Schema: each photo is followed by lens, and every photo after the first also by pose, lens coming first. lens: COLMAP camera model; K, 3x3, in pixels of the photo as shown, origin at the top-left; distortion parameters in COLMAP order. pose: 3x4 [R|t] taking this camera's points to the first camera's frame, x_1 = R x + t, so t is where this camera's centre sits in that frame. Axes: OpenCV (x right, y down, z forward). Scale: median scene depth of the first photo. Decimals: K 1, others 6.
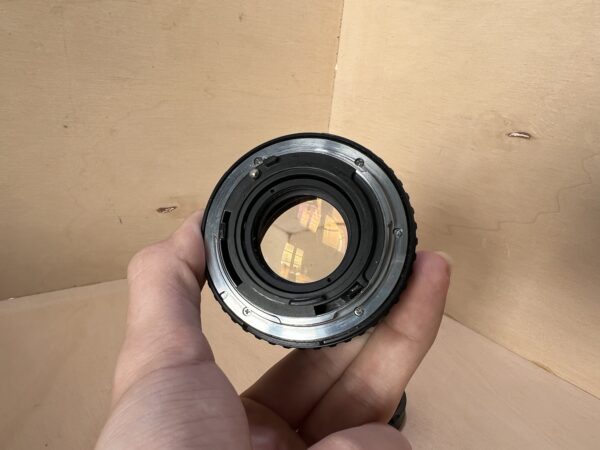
lens RADIAL K [[470.9, 0, 273.5], [0, 470.9, 267.5], [0, 0, 1]] dist [-0.000042, 0.002797]
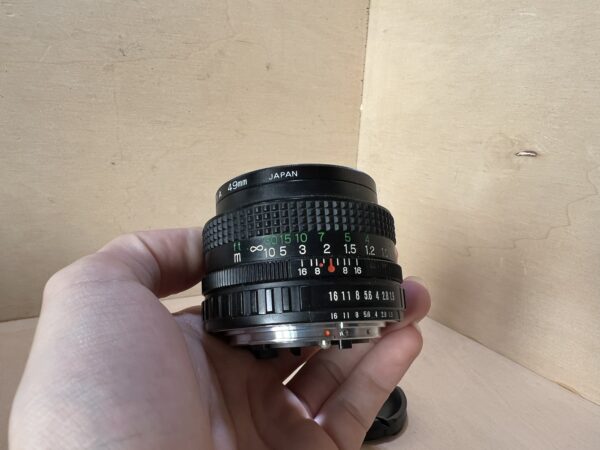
lens RADIAL K [[470.9, 0, 273.5], [0, 470.9, 267.5], [0, 0, 1]] dist [-0.000042, 0.002797]
pose [[0.989249, -0.003884, -0.146193, 0.120059], [-0.013217, 0.993182, -0.115819, 0.085859], [0.145646, 0.116506, 0.982453, -0.055294]]
